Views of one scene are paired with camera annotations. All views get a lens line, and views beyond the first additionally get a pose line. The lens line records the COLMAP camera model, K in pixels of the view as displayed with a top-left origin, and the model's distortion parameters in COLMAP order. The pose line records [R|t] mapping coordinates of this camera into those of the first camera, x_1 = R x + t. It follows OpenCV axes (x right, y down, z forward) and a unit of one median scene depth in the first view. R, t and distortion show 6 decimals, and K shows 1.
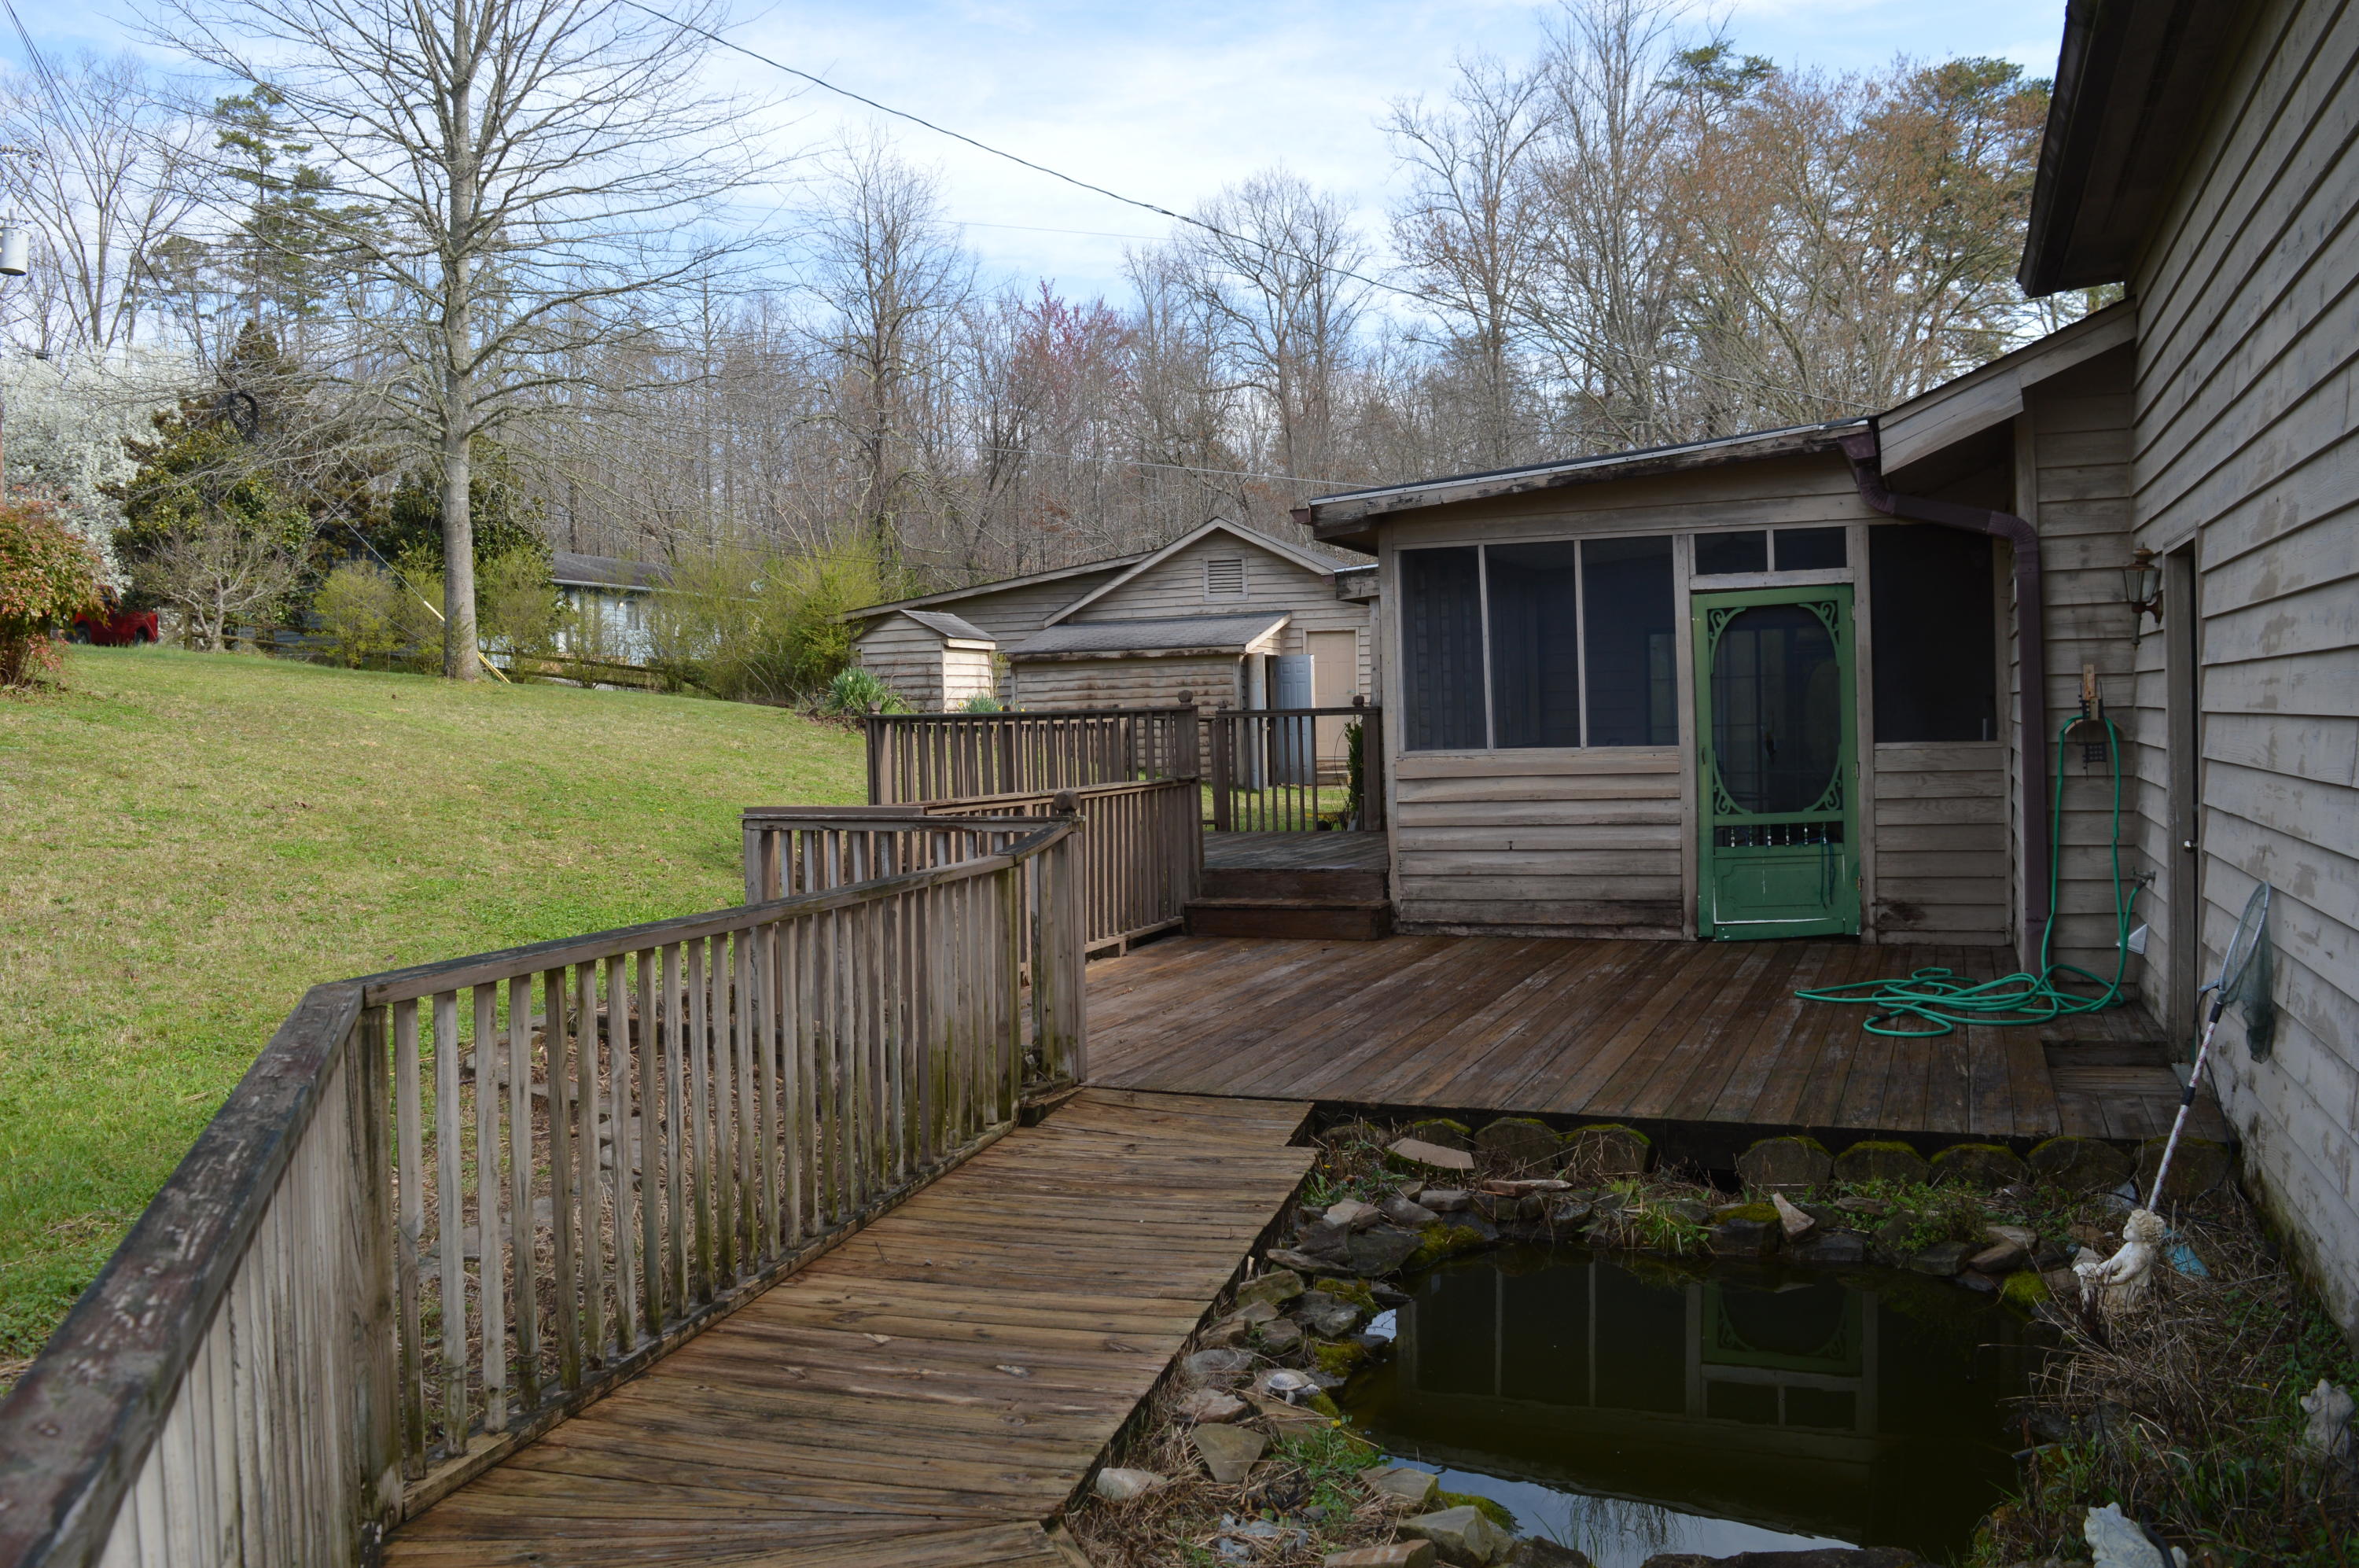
lens RADIAL K [[1879.8, 0, 1176.4], [0, 1879.8, 778.7], [0, 0, 1]] dist [-0.097499, 0.025730]
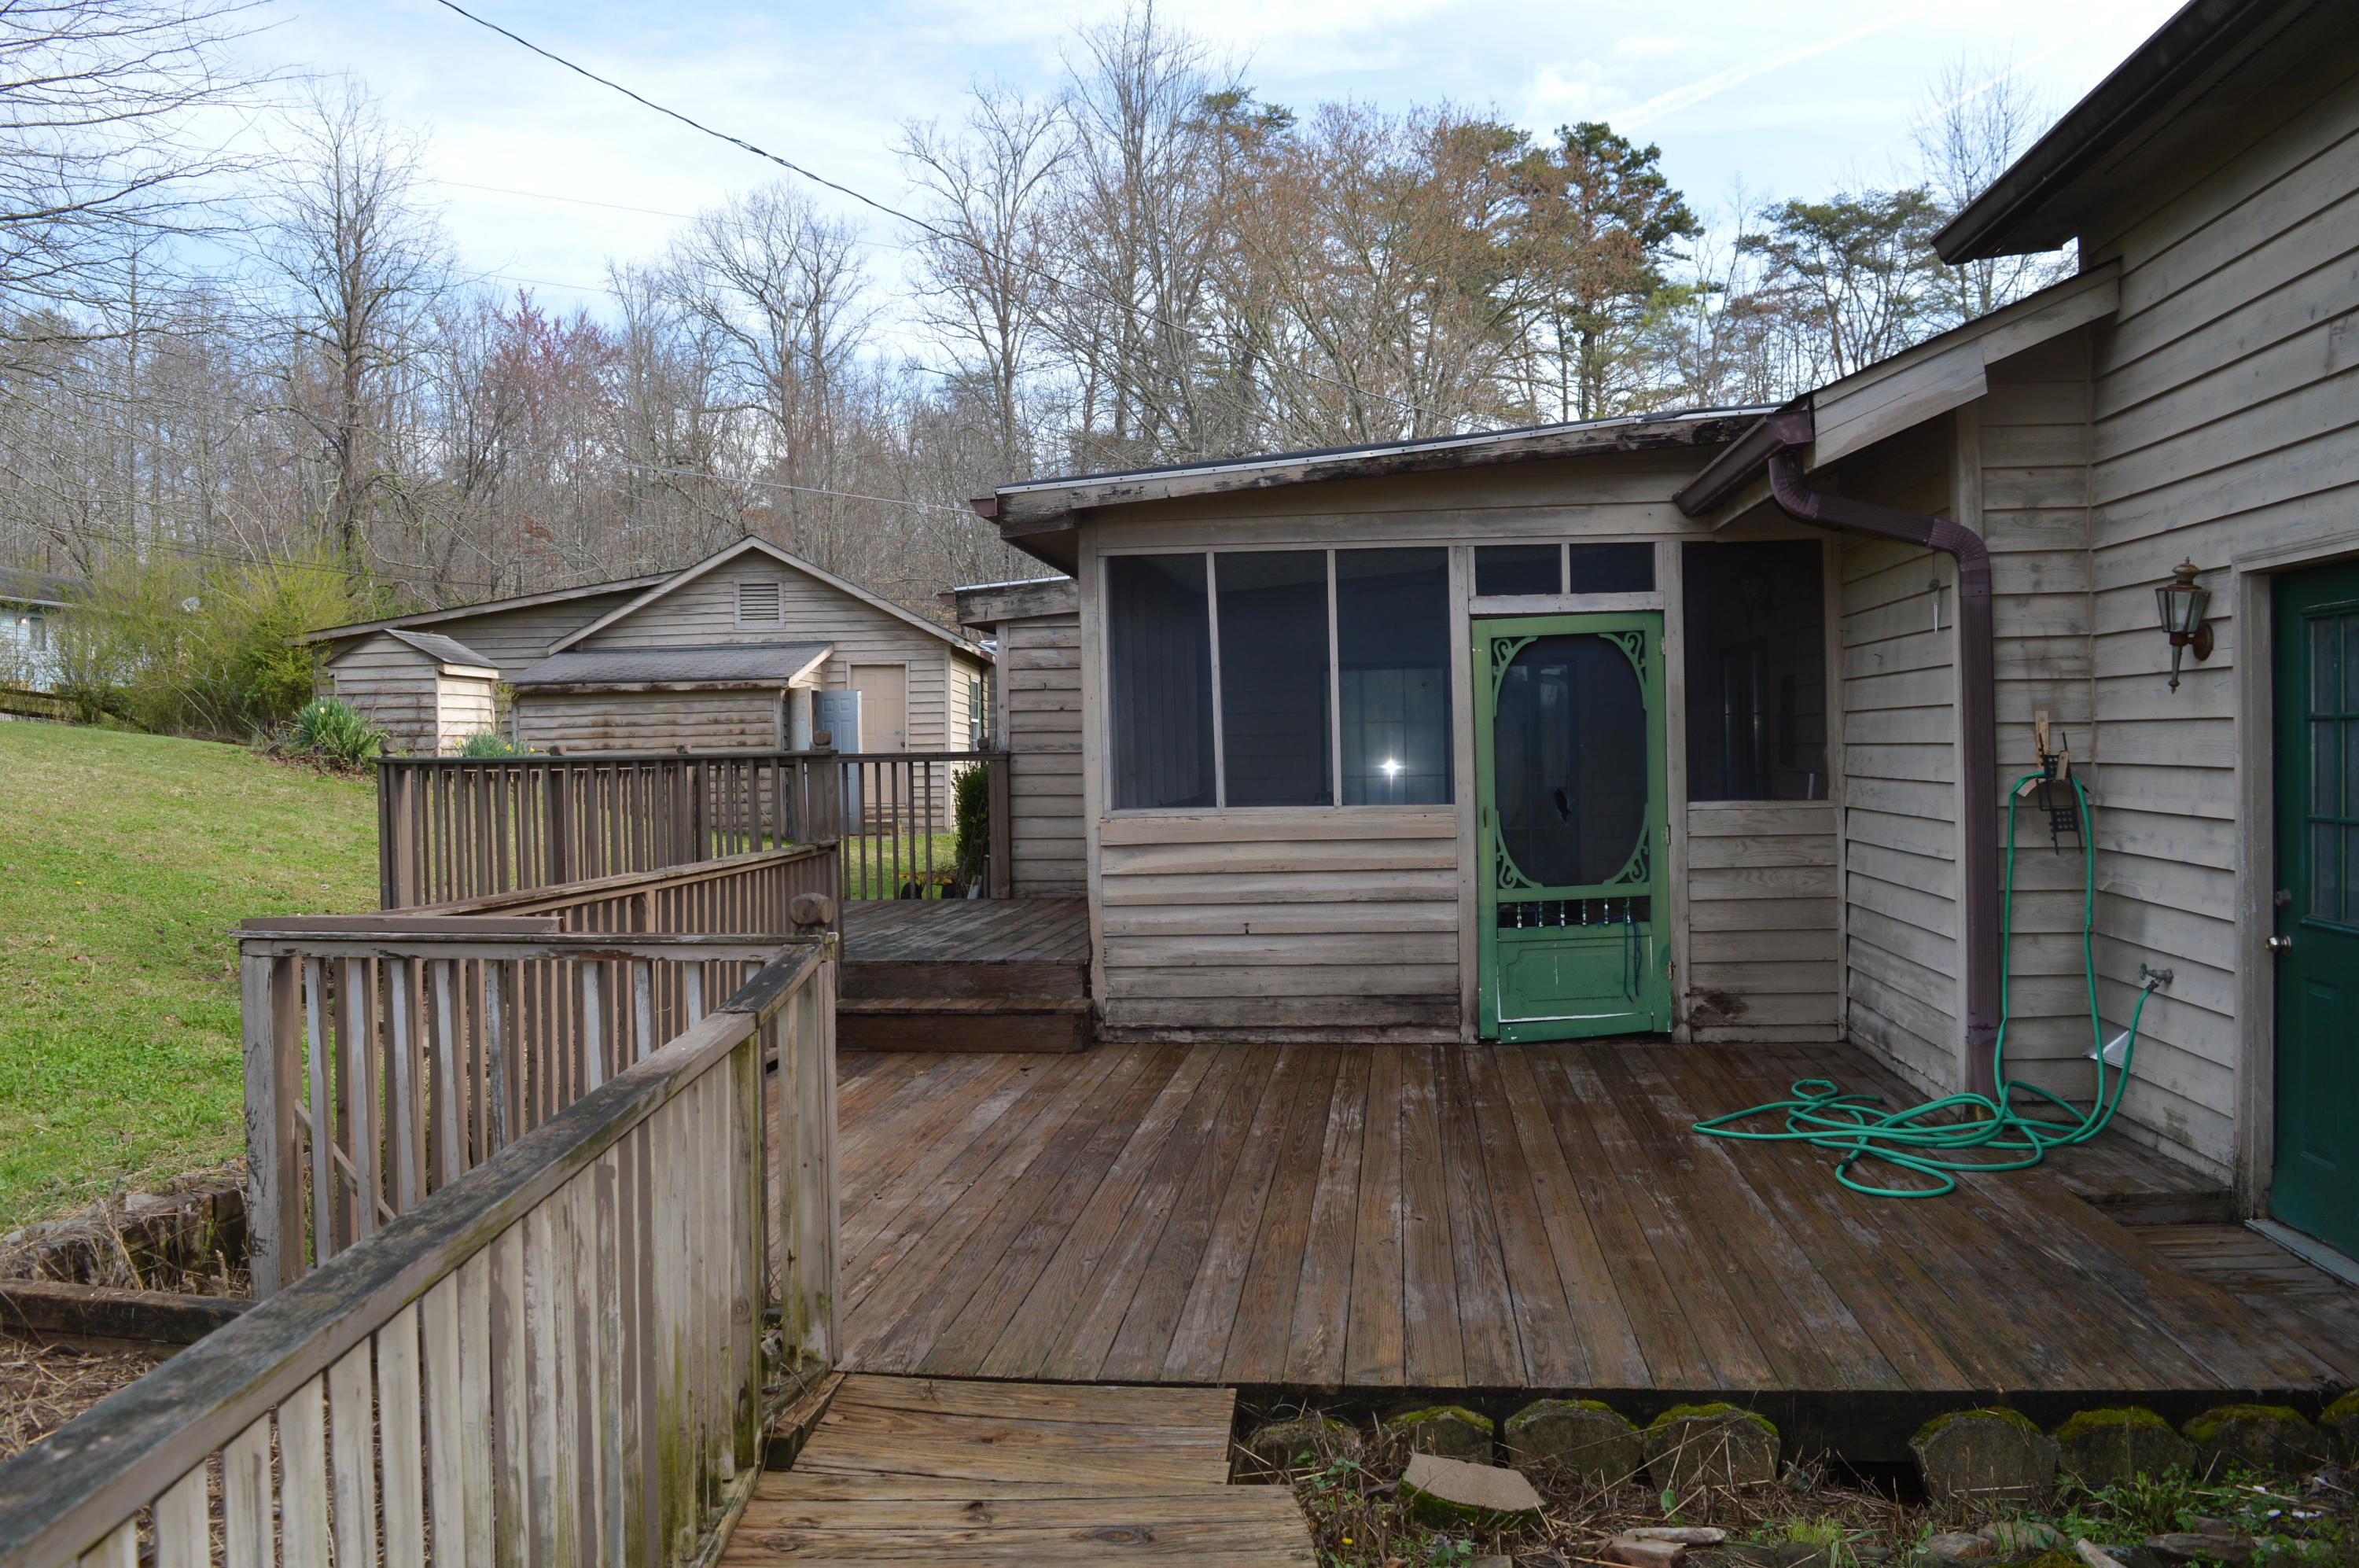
lens RADIAL K [[1879.8, 0, 1177.8], [0, 1879.8, 770.1], [0, 0, 1]] dist [-0.097499, 0.025730]
pose [[0.961509, 0.005981, 0.274708, -0.068680], [0.001172, 0.999665, -0.025865, -0.010962], [-0.274771, 0.025191, 0.961180, 0.231658]]
